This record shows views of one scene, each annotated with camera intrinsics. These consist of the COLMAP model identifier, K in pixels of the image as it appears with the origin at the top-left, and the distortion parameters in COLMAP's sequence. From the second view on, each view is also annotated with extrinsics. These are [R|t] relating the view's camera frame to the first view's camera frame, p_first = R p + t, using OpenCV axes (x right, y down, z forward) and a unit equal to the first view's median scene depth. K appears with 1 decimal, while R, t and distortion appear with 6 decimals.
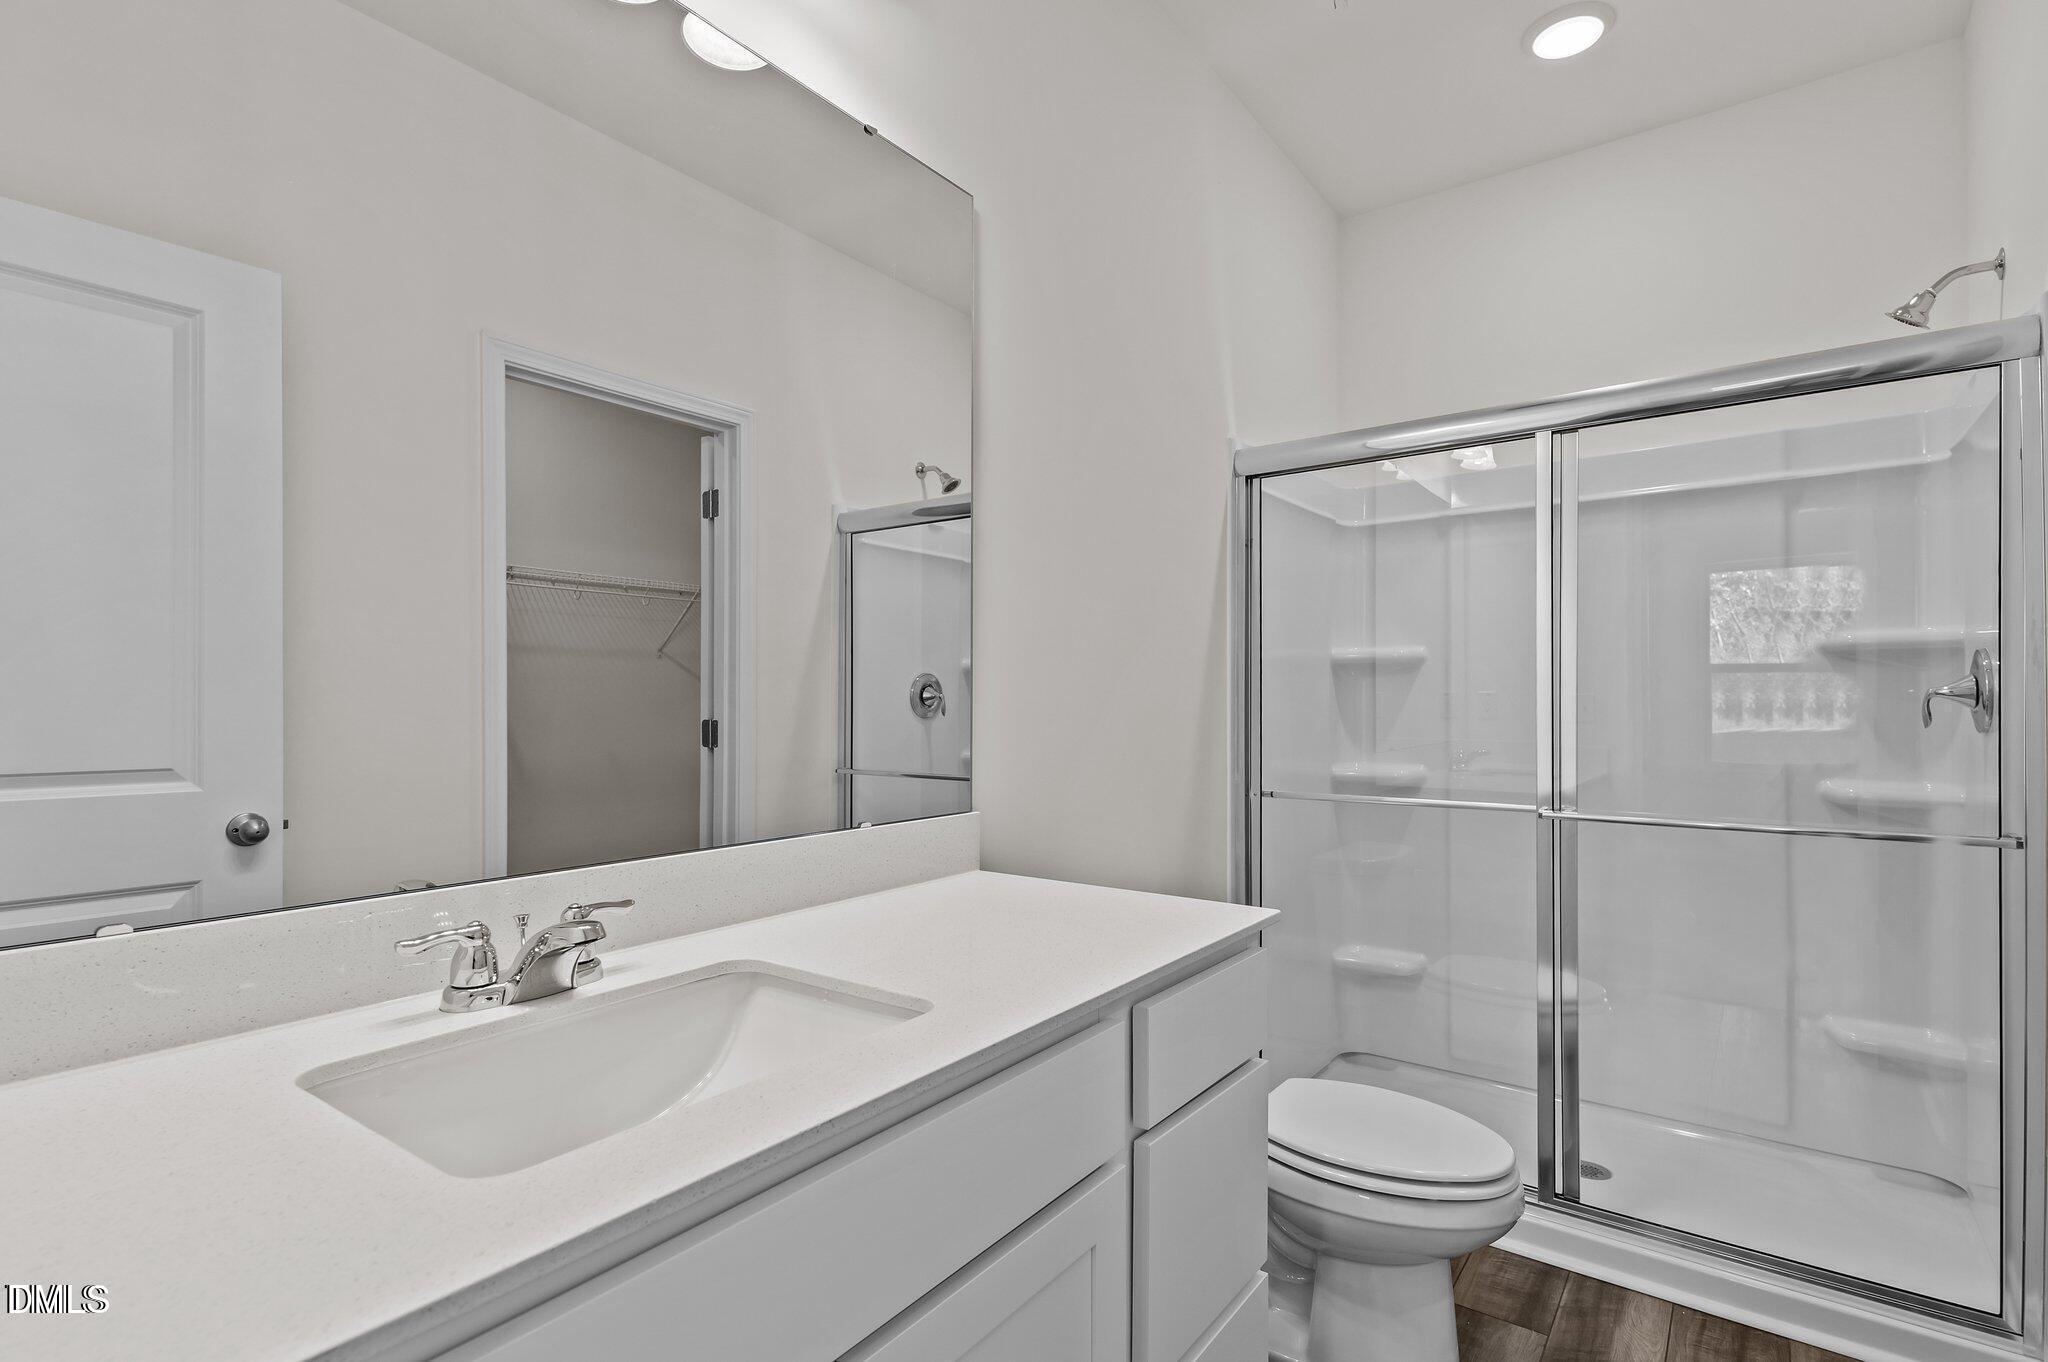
lens RADIAL K [[986.9, 0, 1026.7], [0, 986.9, 699.1], [0, 0, 1]] dist [0.010601, 0.000337]
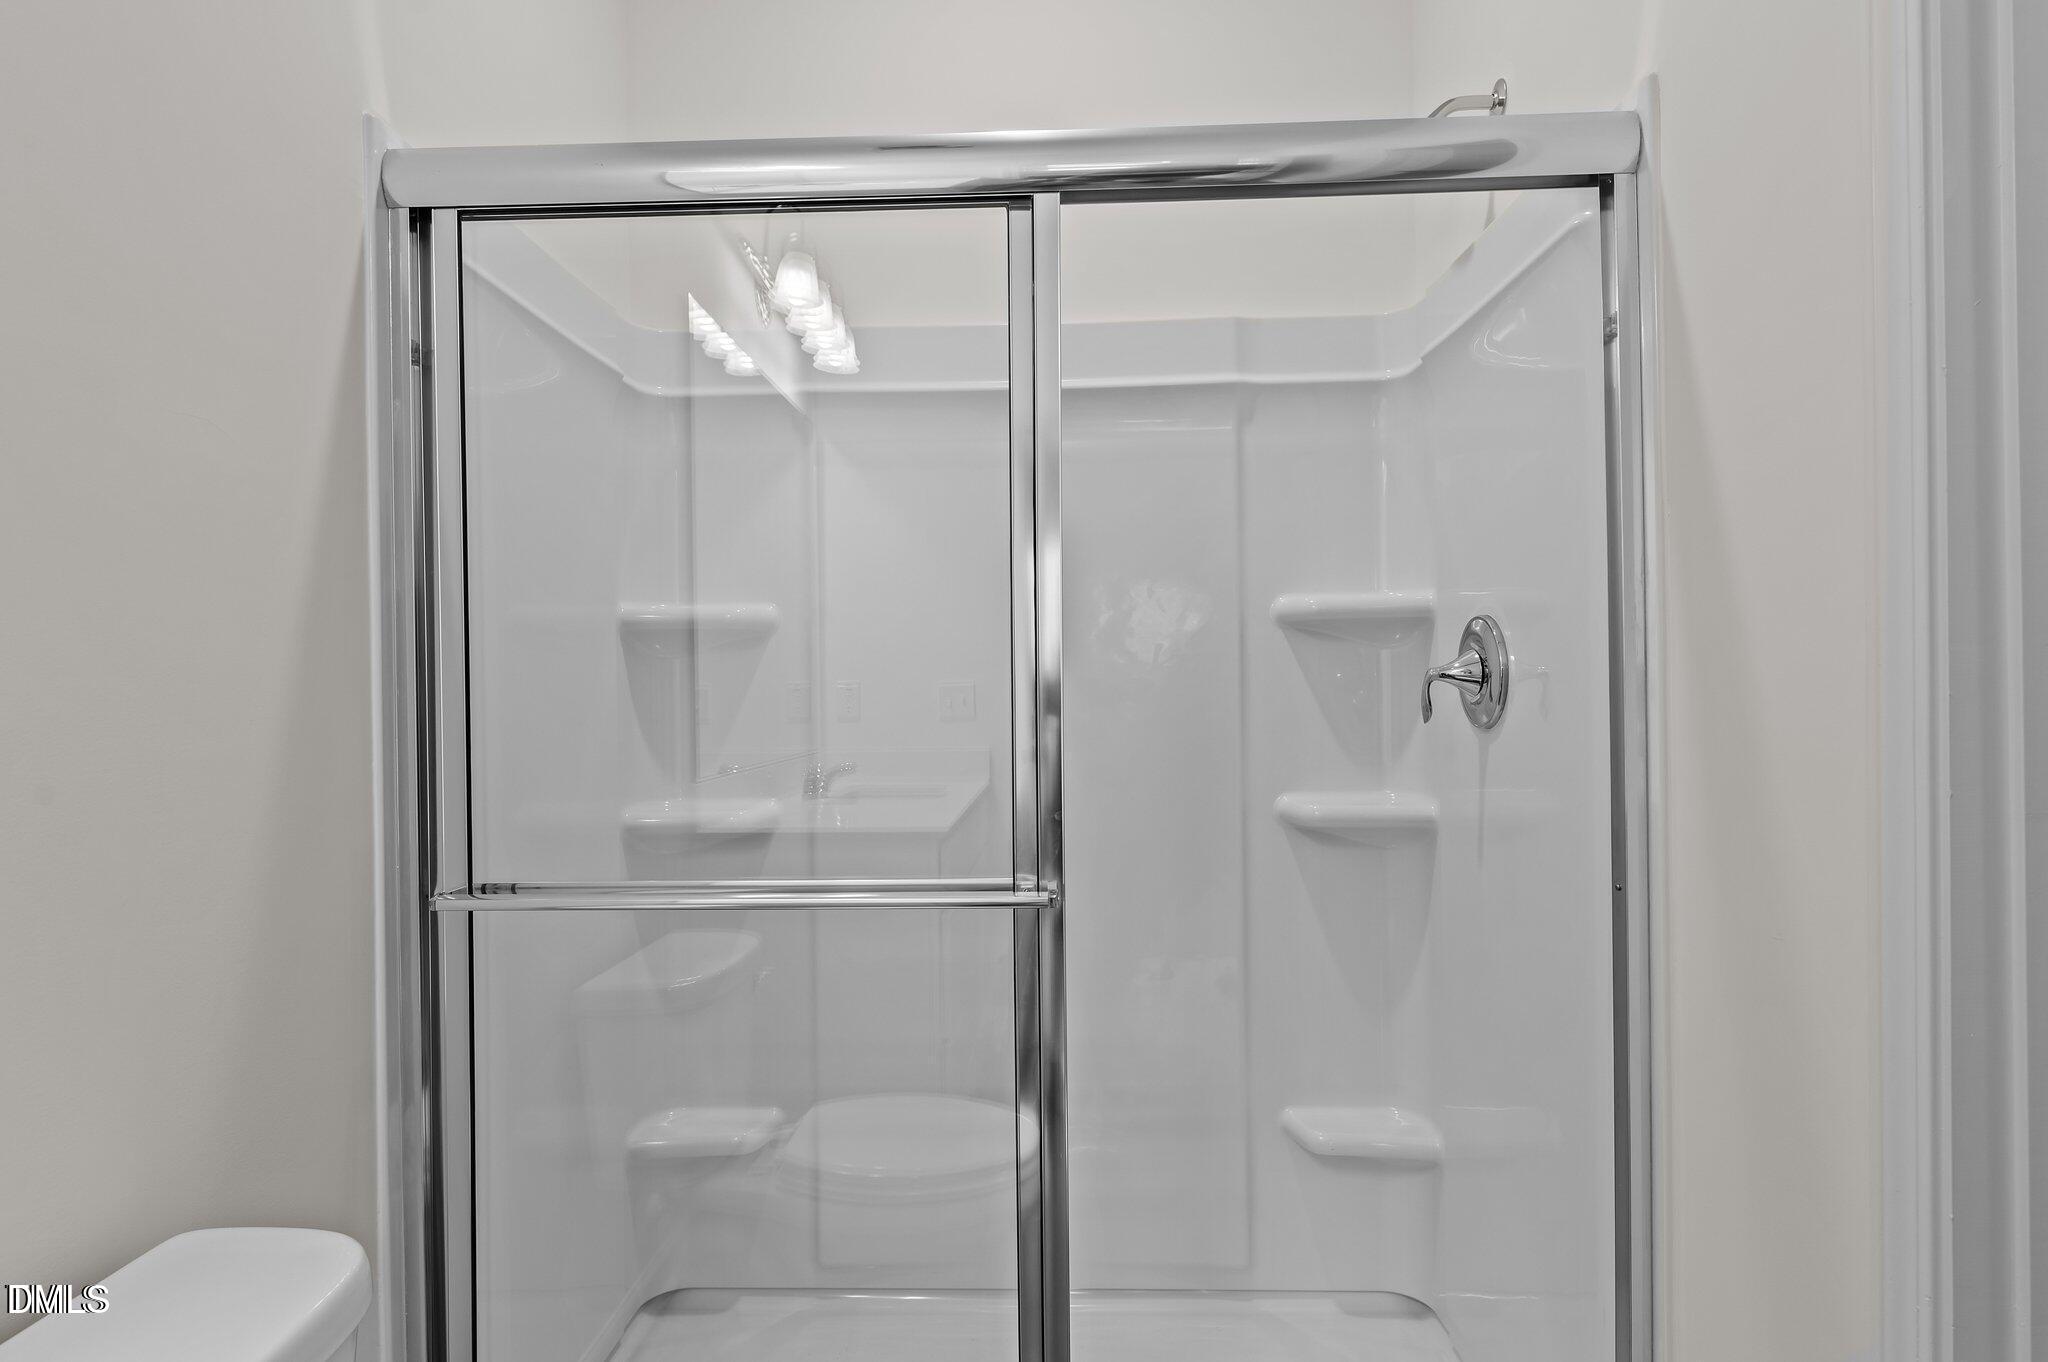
lens RADIAL K [[1182.1, 0, 1024.6], [0, 1182.1, 695.9], [0, 0, 1]] dist [0.038911, 0.000501]
pose [[0.818961, -0.012691, 0.573708, 0.128669], [0.010877, 0.999919, 0.006592, 0.000161], [-0.573746, 0.000842, 0.819033, 0.369833]]
